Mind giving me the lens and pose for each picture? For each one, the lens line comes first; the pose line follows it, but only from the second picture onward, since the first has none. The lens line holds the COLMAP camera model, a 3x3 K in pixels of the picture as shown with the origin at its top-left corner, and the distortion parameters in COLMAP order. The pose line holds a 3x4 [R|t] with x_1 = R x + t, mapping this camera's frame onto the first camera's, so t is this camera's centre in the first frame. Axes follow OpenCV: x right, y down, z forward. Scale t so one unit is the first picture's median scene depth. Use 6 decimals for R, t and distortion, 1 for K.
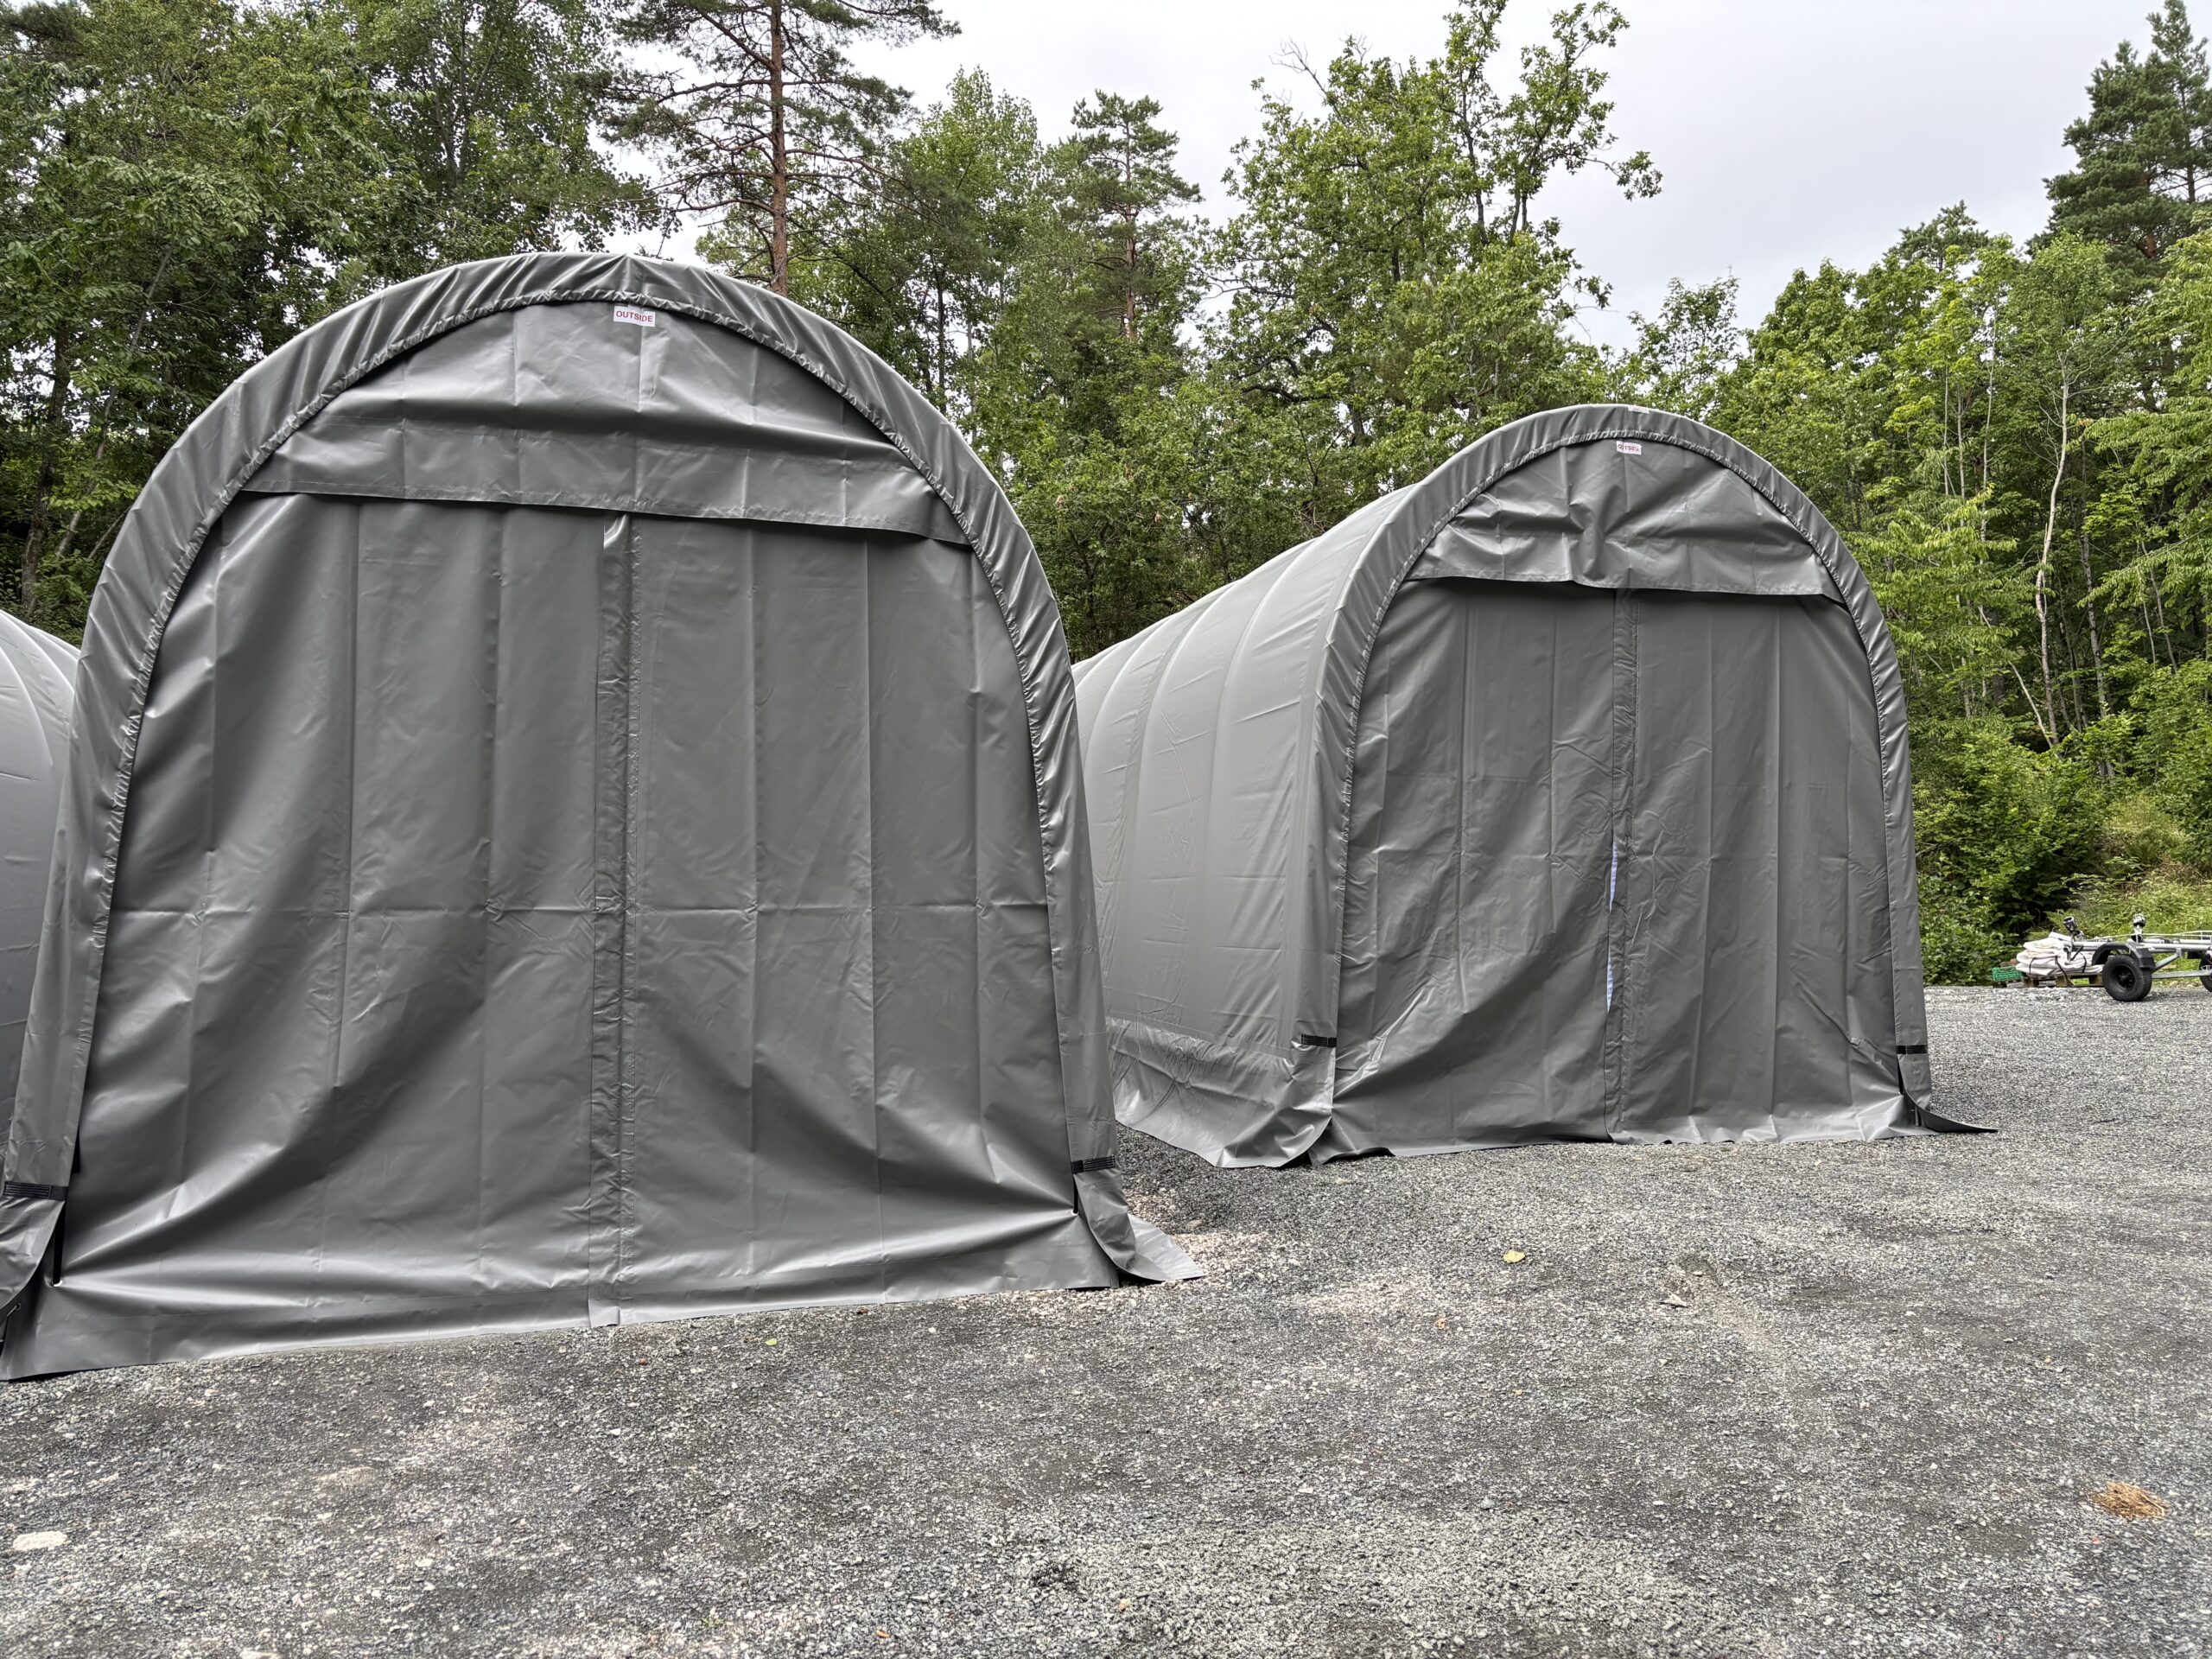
lens RADIAL K [[1712.5, 0, 1146.1], [0, 1712.5, 799.4], [0, 0, 1]] dist [0.042317, -0.040560]
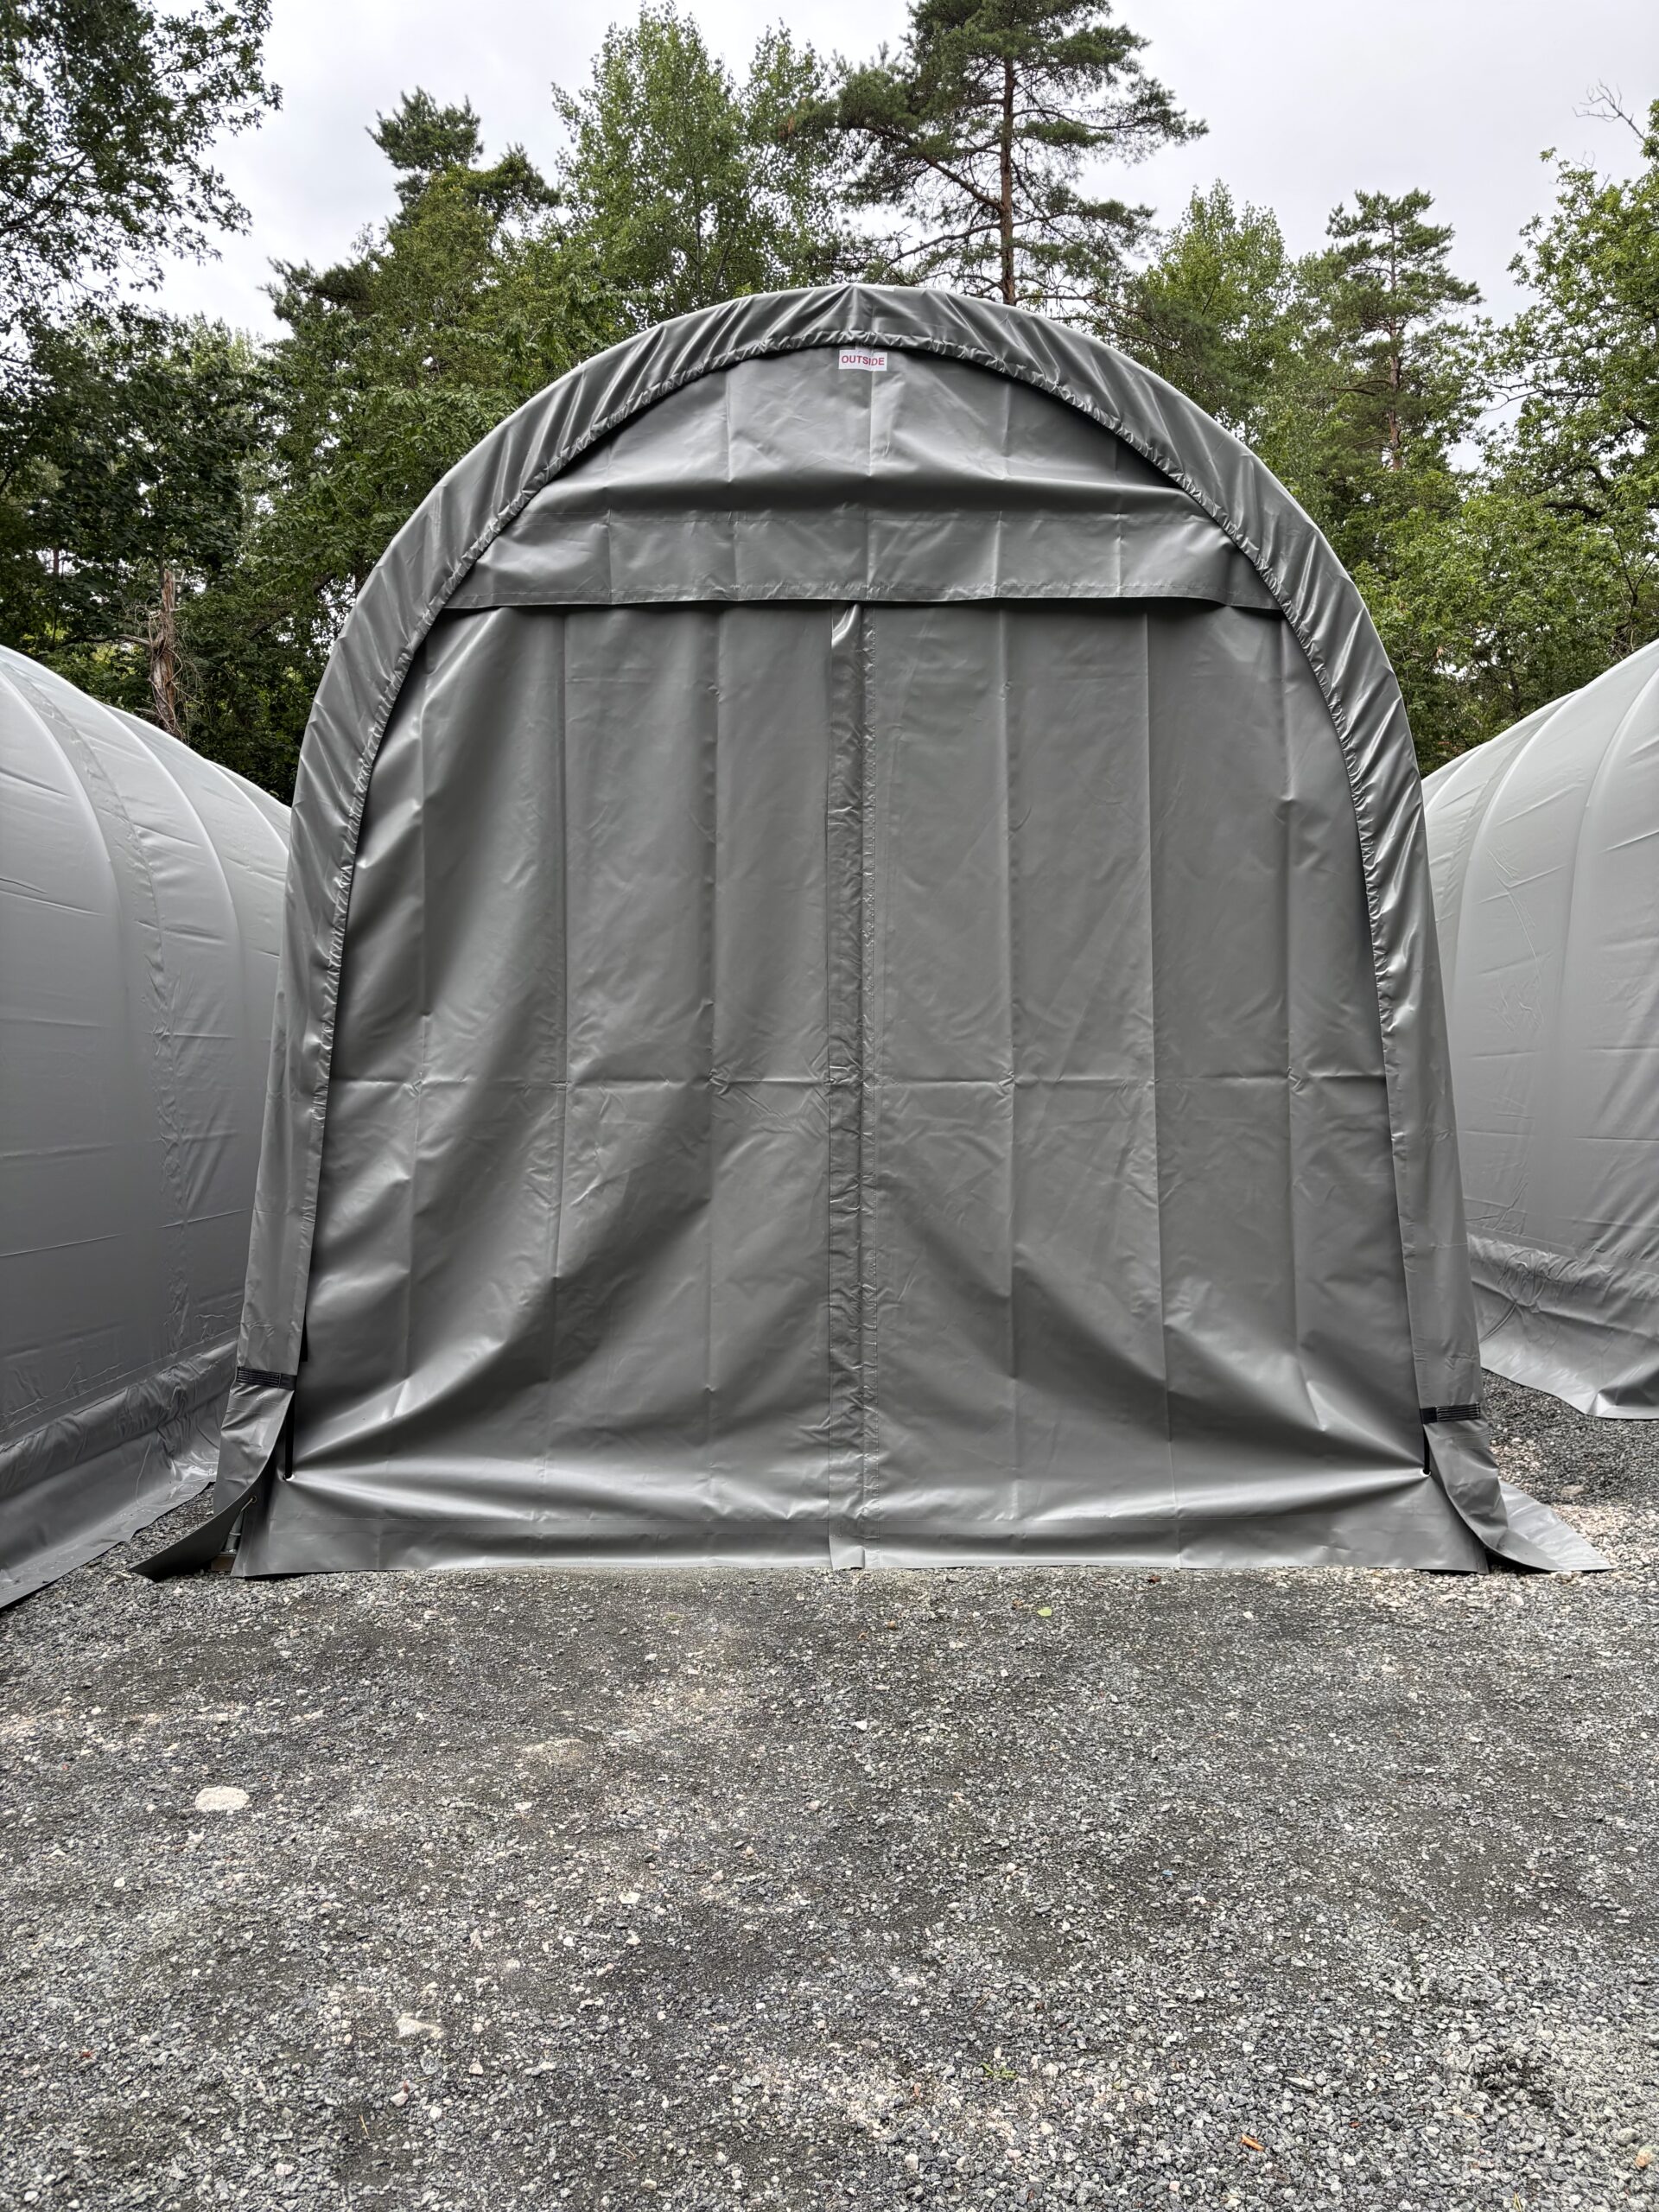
lens RADIAL K [[1712.5, 0, 814.8], [0, 1712.5, 1104.5], [0, 0, 1]] dist [0.042317, -0.040560]
pose [[0.948214, 0.001819, -0.317626, -0.058321], [0.017772, 0.998113, 0.058770, 0.025960], [0.317134, -0.061371, 0.946393, 0.197738]]
